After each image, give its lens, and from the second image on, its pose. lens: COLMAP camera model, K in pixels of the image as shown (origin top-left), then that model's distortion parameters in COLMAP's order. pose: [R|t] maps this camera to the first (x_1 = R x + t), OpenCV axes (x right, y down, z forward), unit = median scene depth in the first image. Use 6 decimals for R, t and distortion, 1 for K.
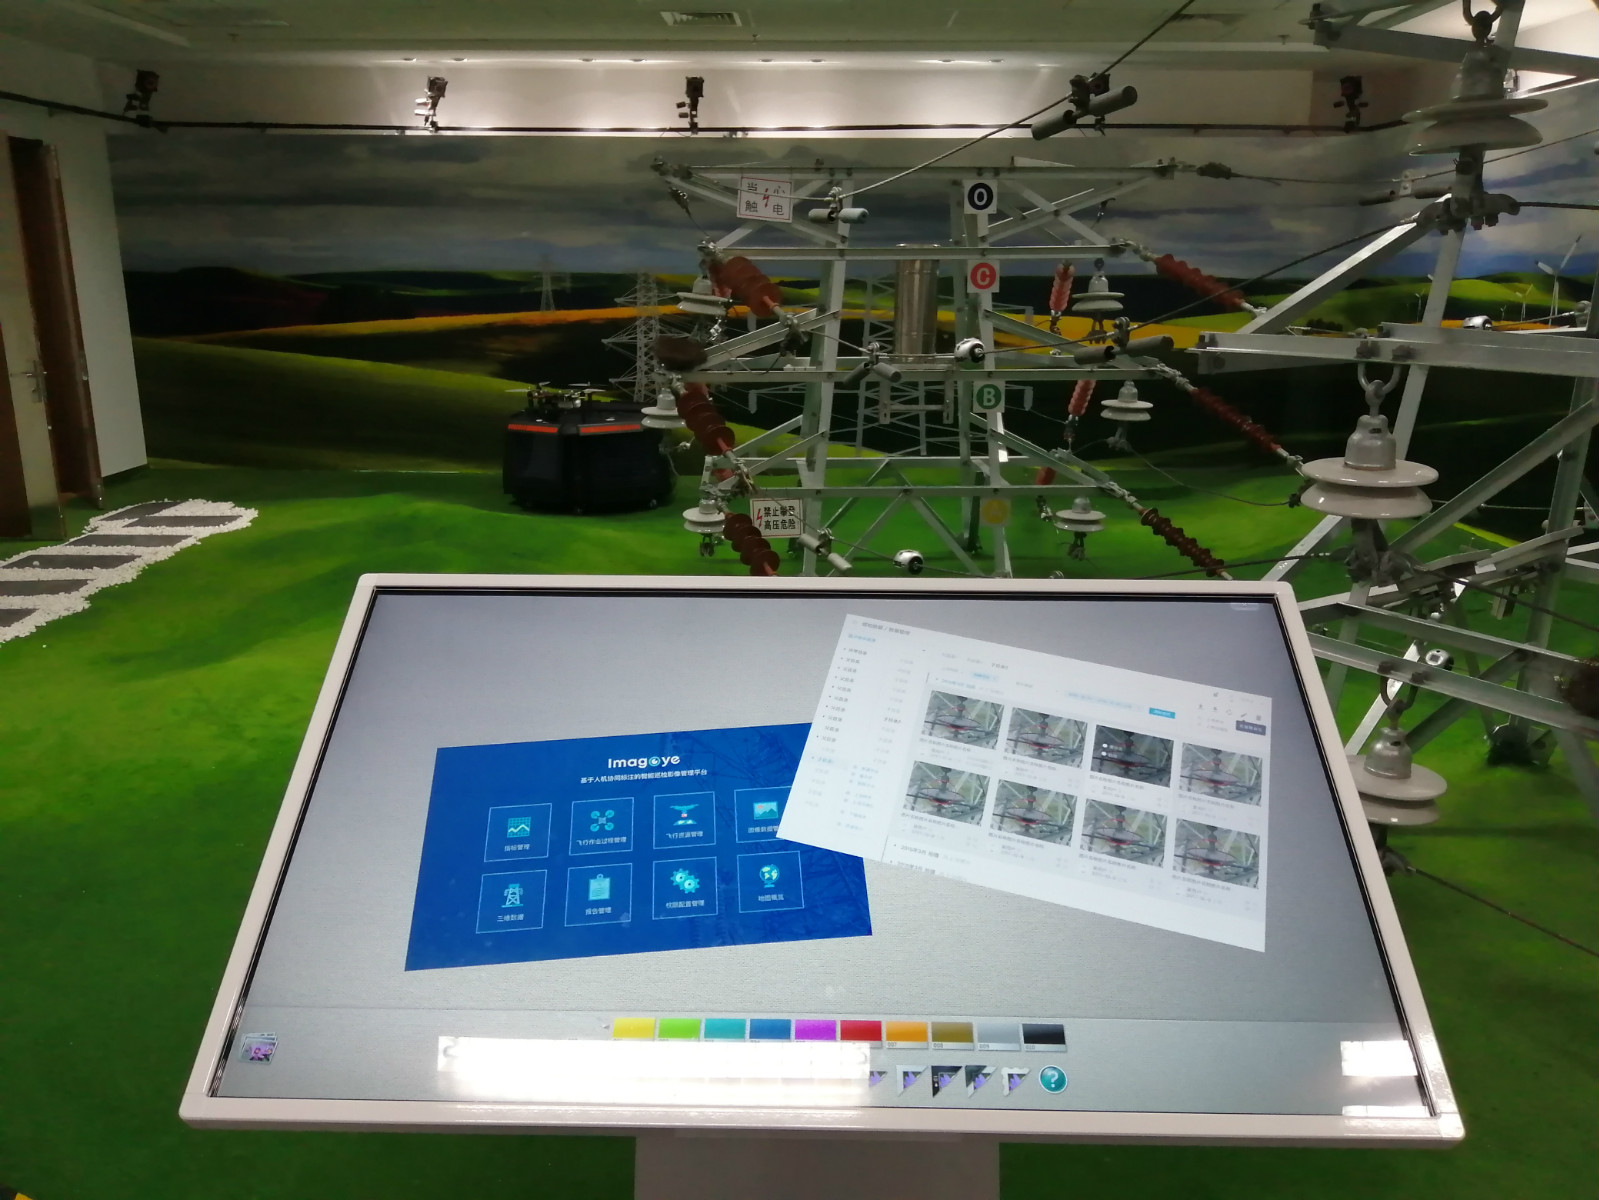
lens RADIAL K [[1285.0, 0, 745.1], [0, 1285.0, 600.9], [0, 0, 1]] dist [0.111472, -0.155305]
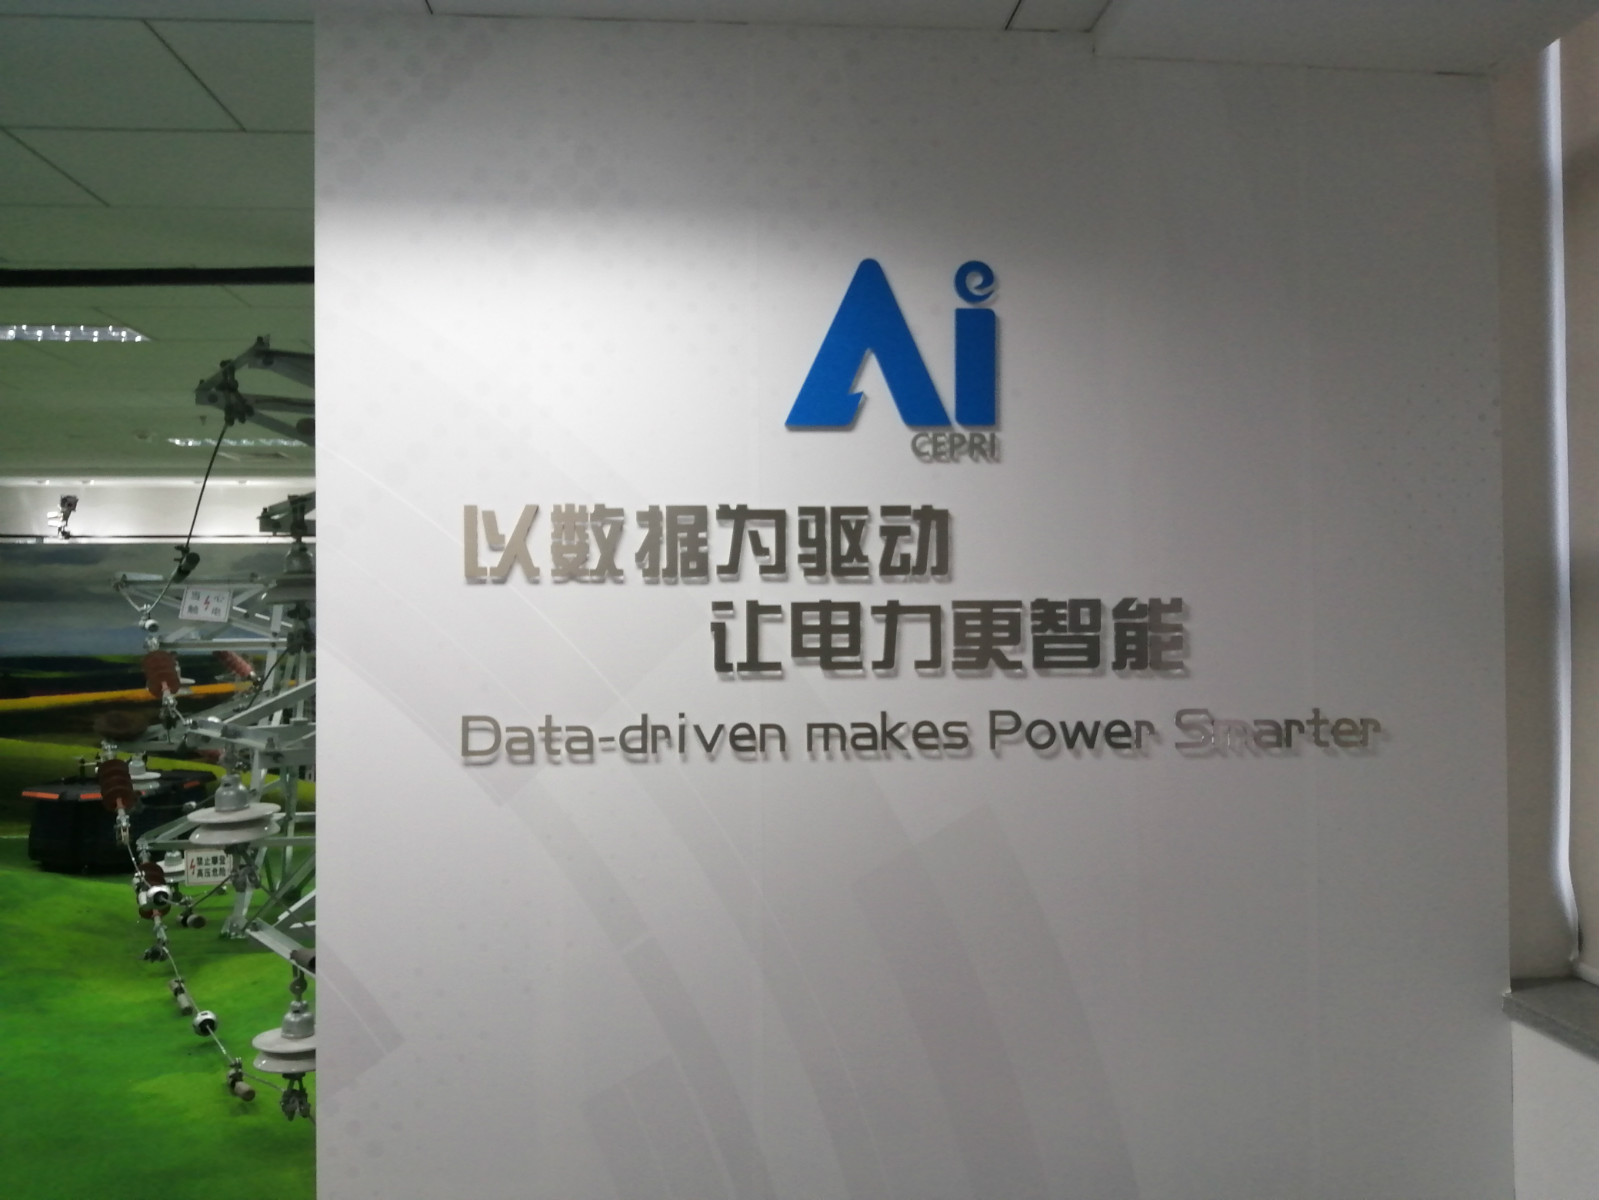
lens RADIAL K [[1285.0, 0, 745.1], [0, 1285.0, 600.9], [0, 0, 1]] dist [0.111472, -0.155305]
pose [[0.996157, -0.010373, 0.086974, 0.263341], [0.033477, 0.962665, -0.268617, 0.023866], [-0.080941, 0.270497, 0.959312, -0.146280]]
